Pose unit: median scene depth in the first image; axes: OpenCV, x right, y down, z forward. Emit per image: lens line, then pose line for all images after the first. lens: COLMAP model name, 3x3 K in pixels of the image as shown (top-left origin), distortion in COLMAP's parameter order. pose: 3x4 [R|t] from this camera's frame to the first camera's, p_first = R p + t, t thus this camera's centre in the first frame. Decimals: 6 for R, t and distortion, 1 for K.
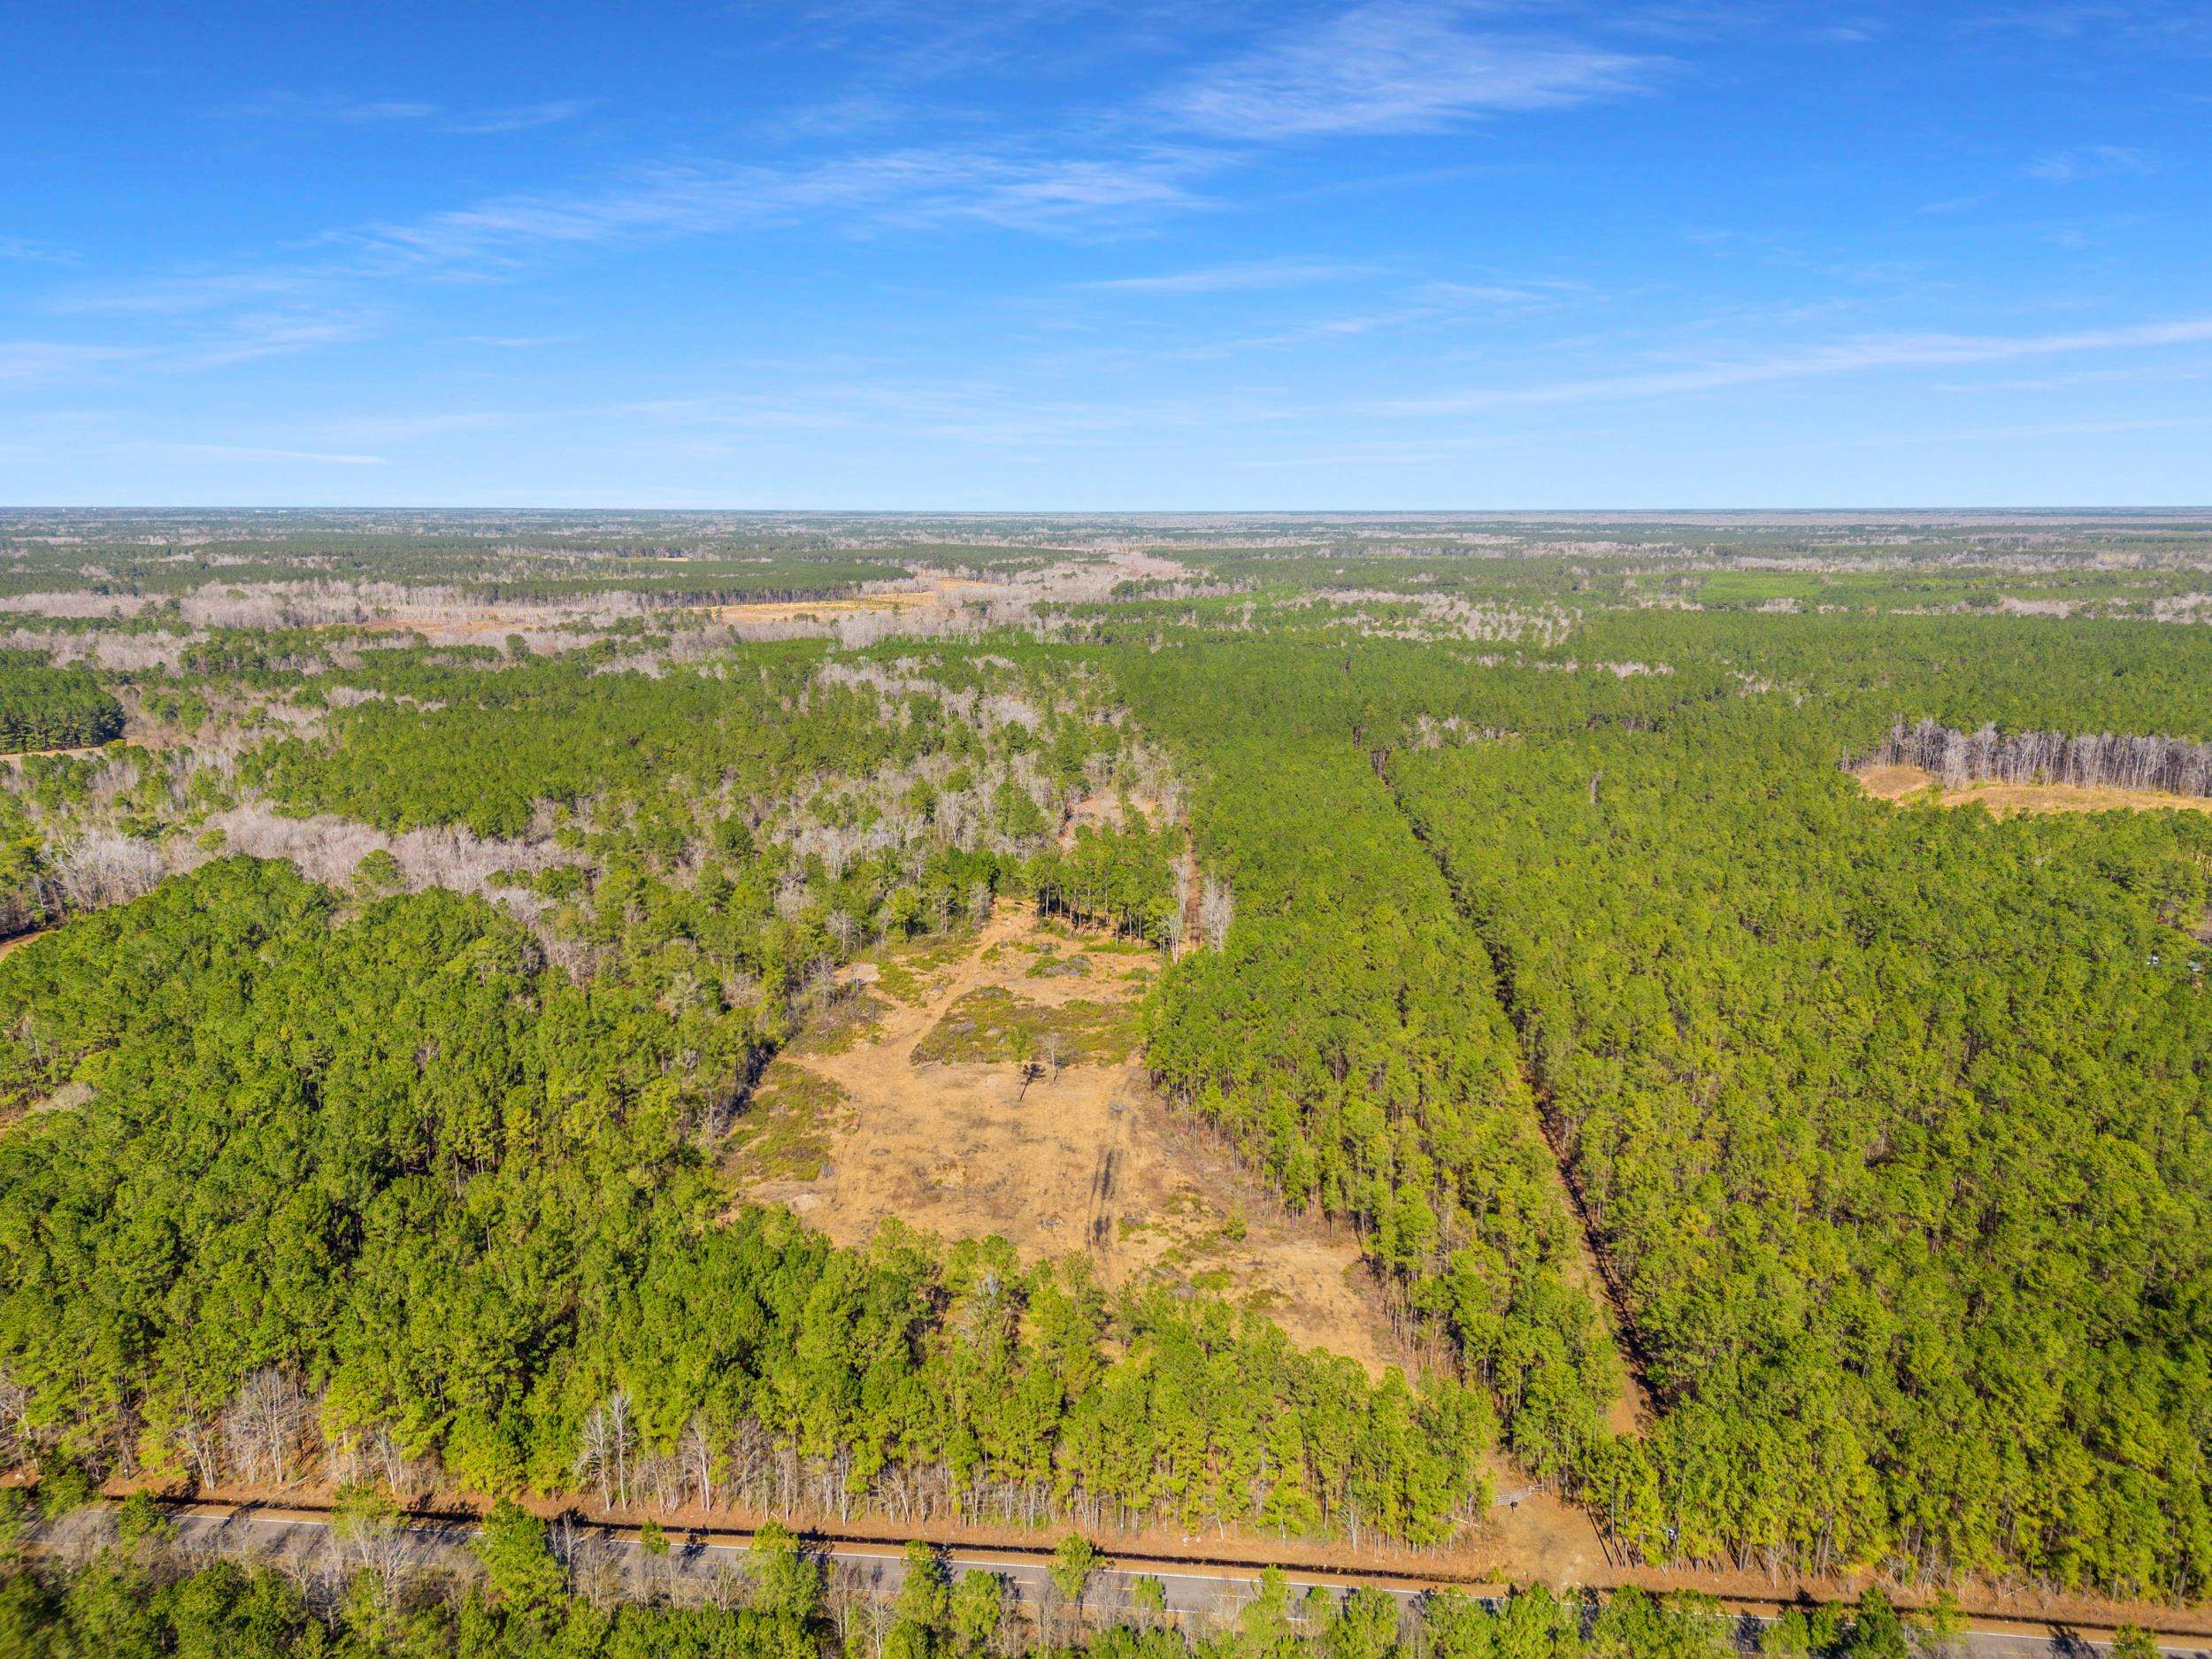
lens RADIAL K [[1566.5, 0, 1106.0], [0, 1566.5, 829.5], [0, 0, 1]] dist [0.090502, -0.095374]
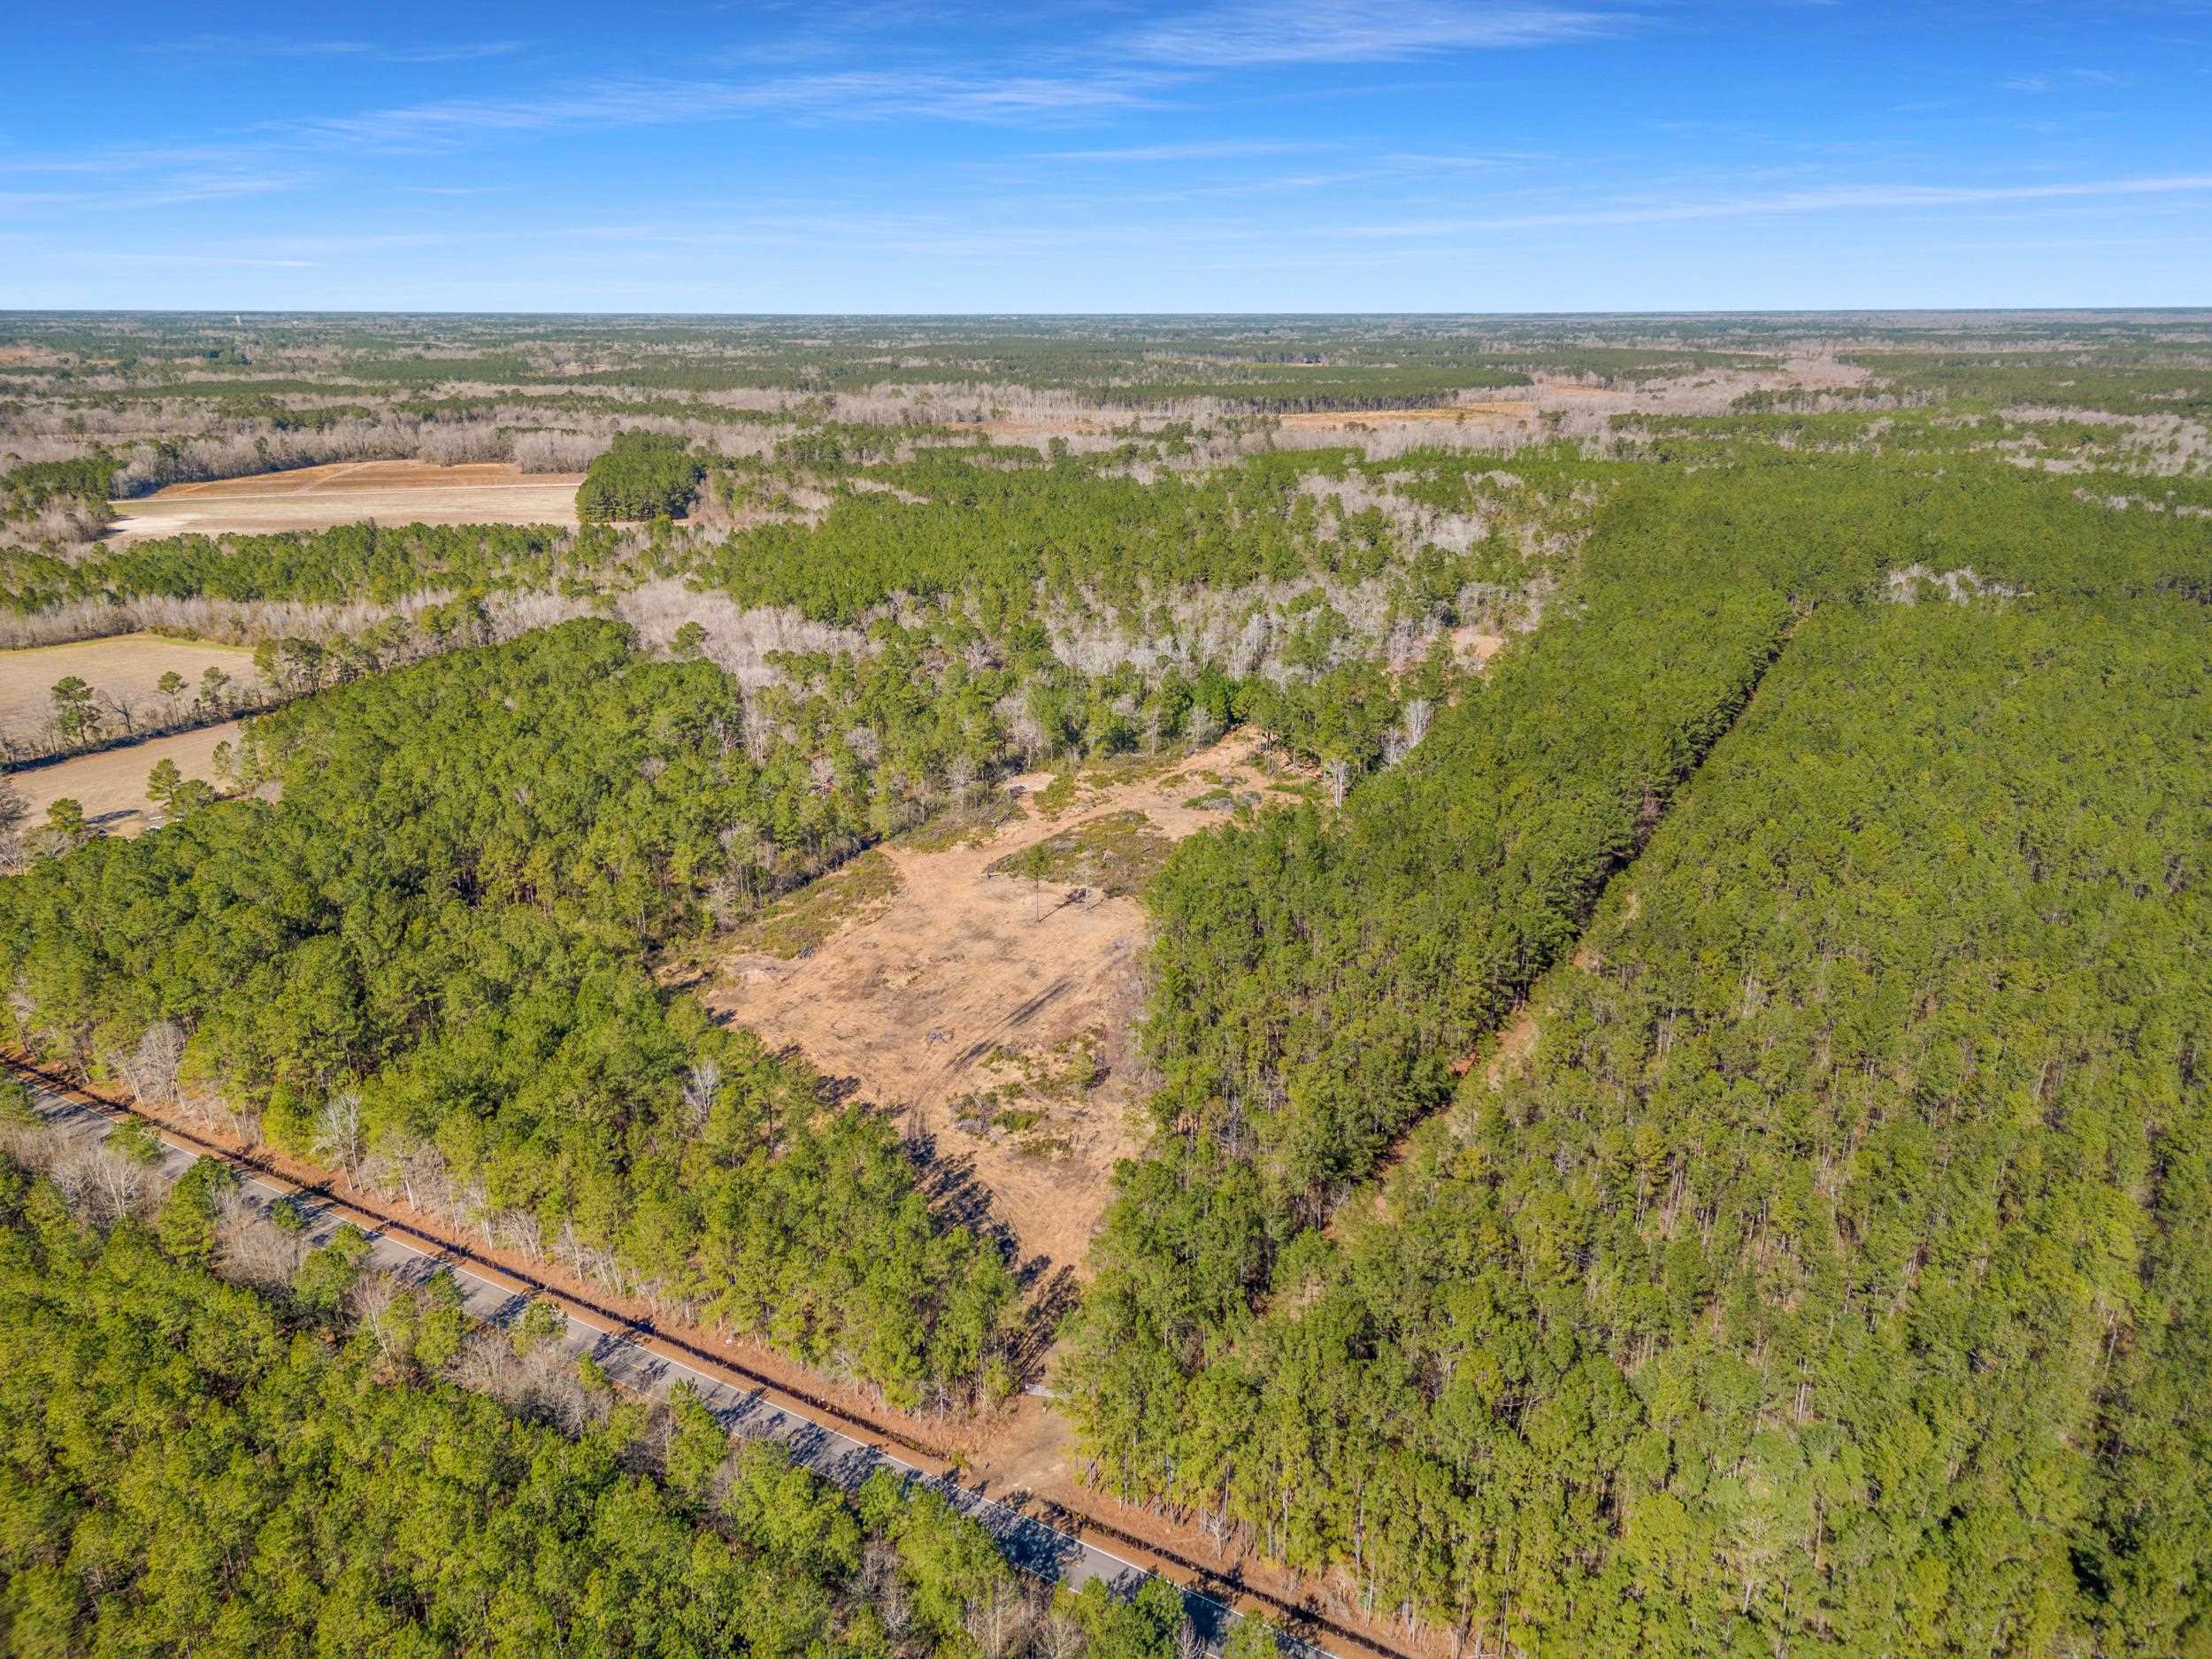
lens RADIAL K [[1566.5, 0, 1106.0], [0, 1566.5, 829.5], [0, 0, 1]] dist [0.090502, -0.095374]
pose [[0.908595, 0.130765, -0.396682, 0.309937], [-0.084111, 0.987555, 0.132890, -0.017827], [0.409122, -0.087378, 0.908286, 0.096512]]
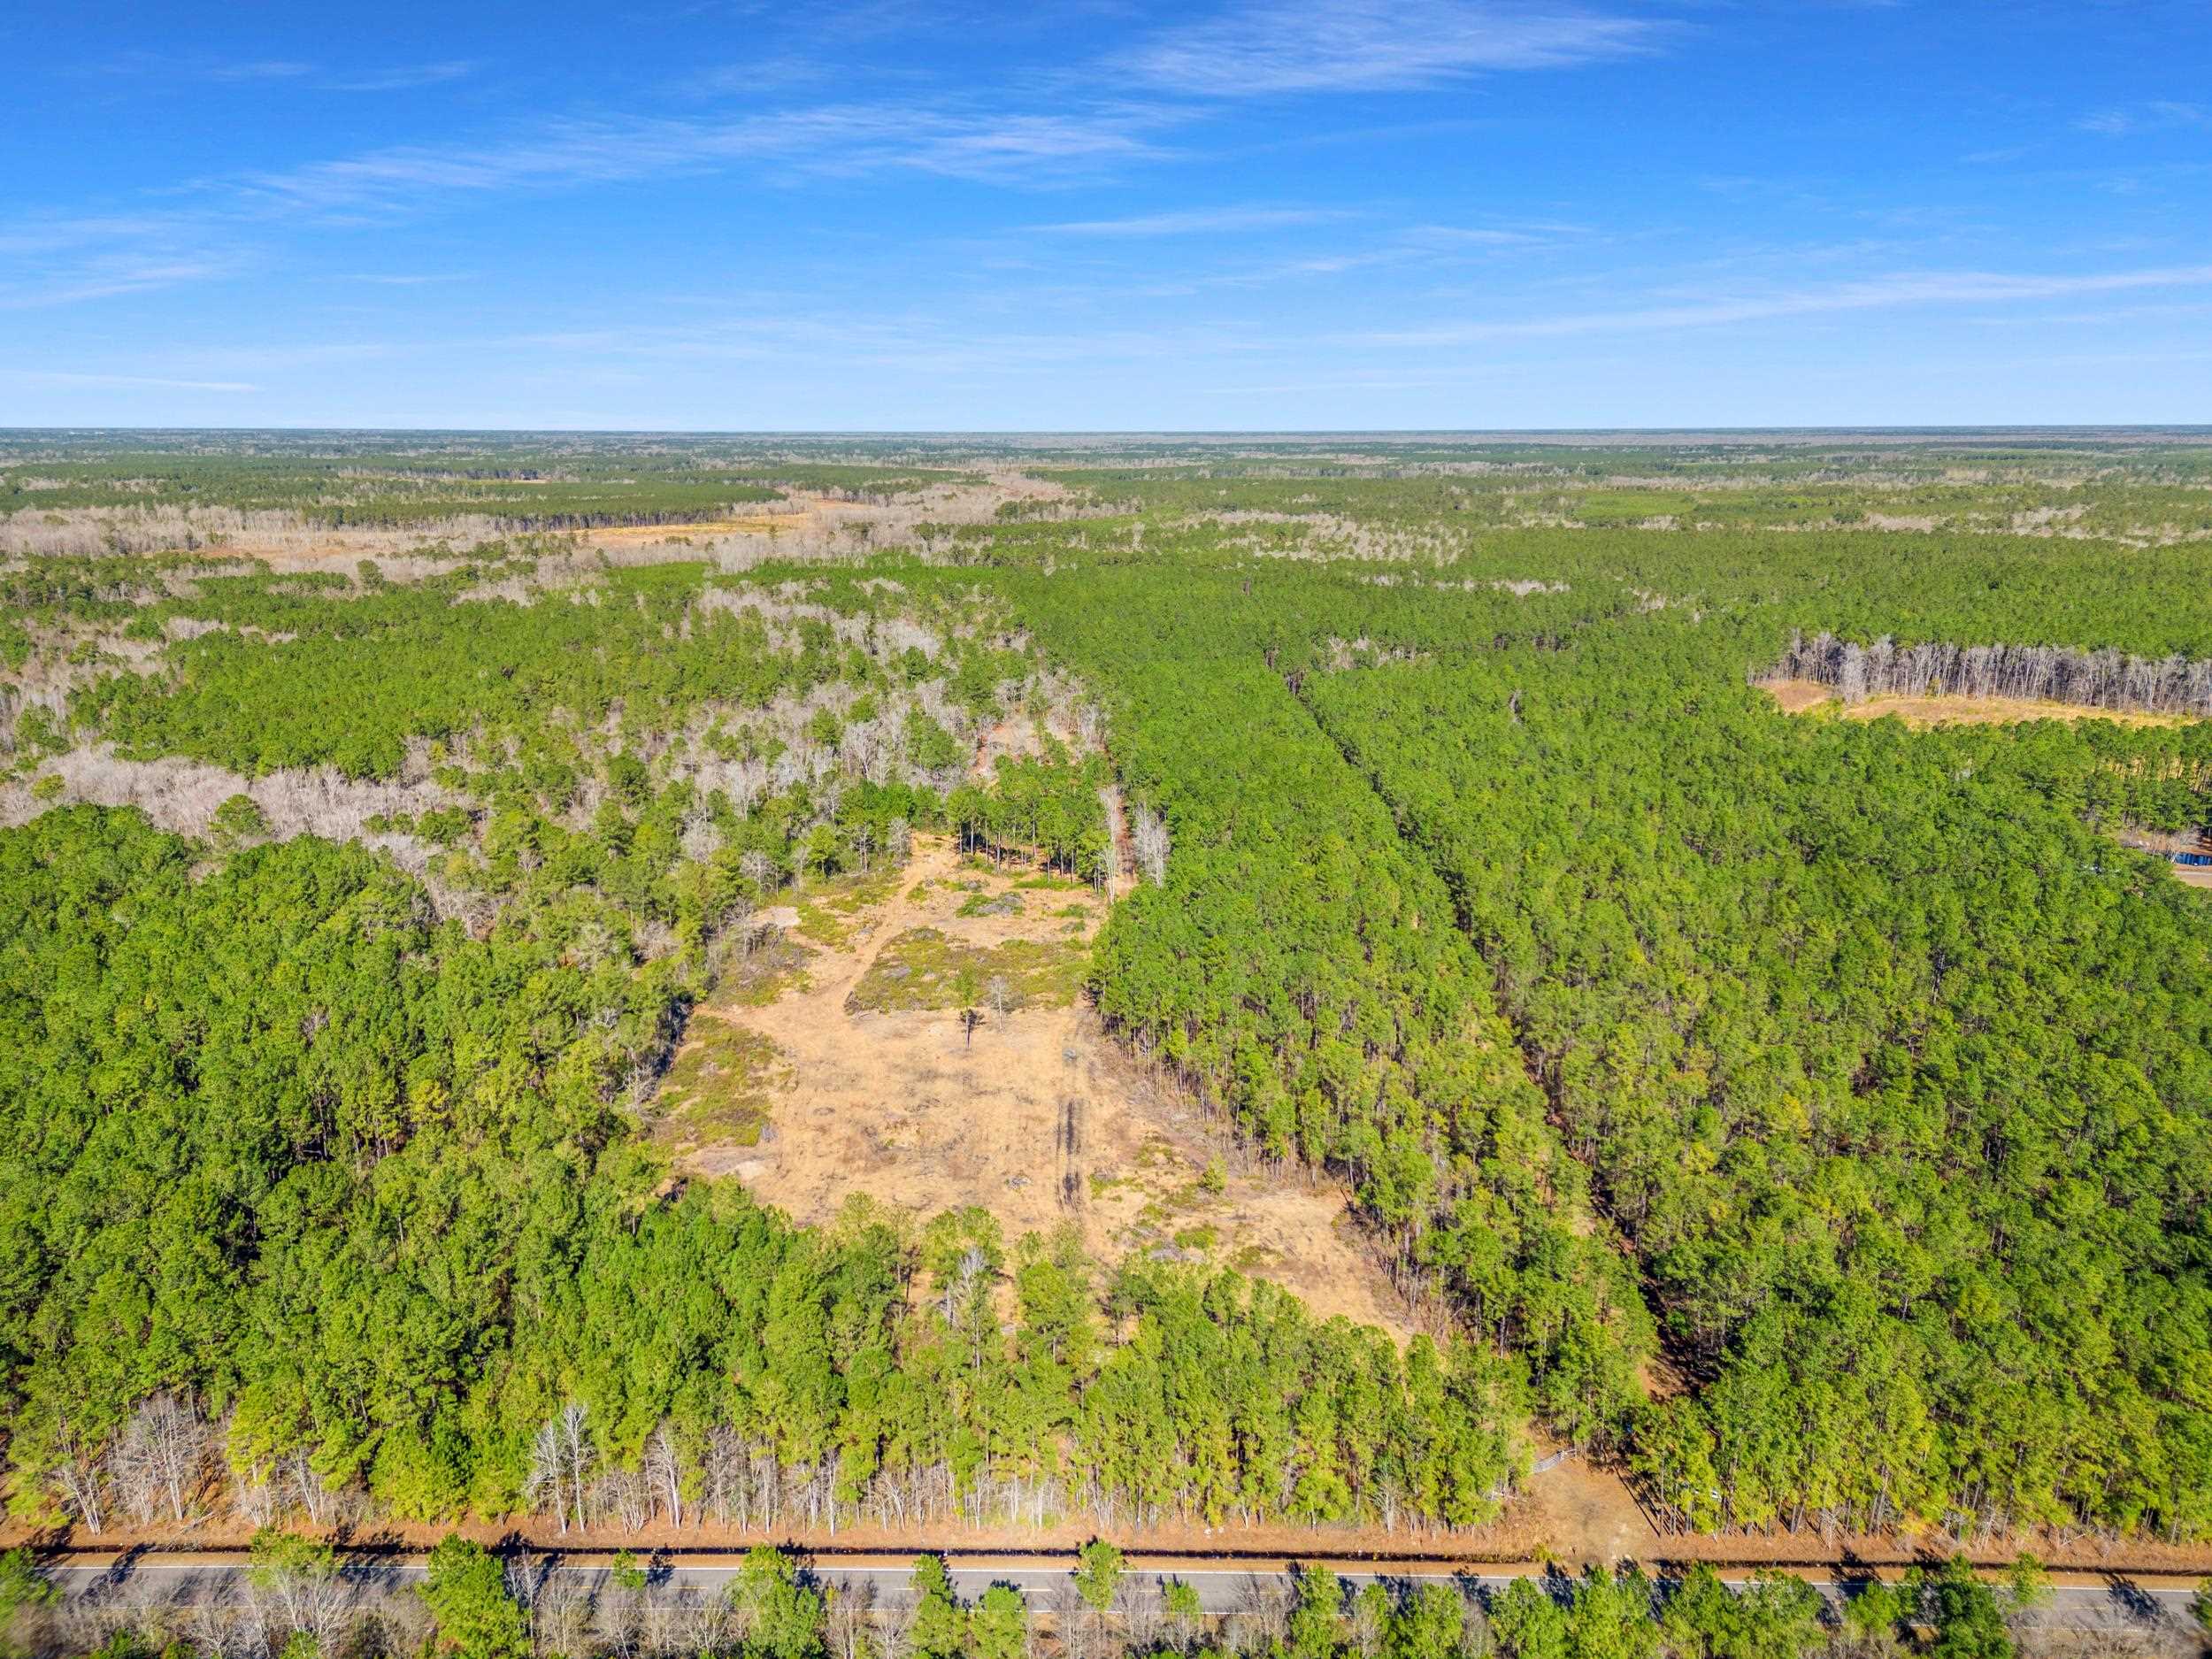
lens RADIAL K [[1566.5, 0, 1106.0], [0, 1566.5, 829.5], [0, 0, 1]] dist [0.090502, -0.095374]
pose [[0.996783, -0.021482, 0.077216, -0.034086], [0.017817, 0.998696, 0.047836, -0.002626], [-0.078142, -0.046307, 0.995866, 0.049712]]
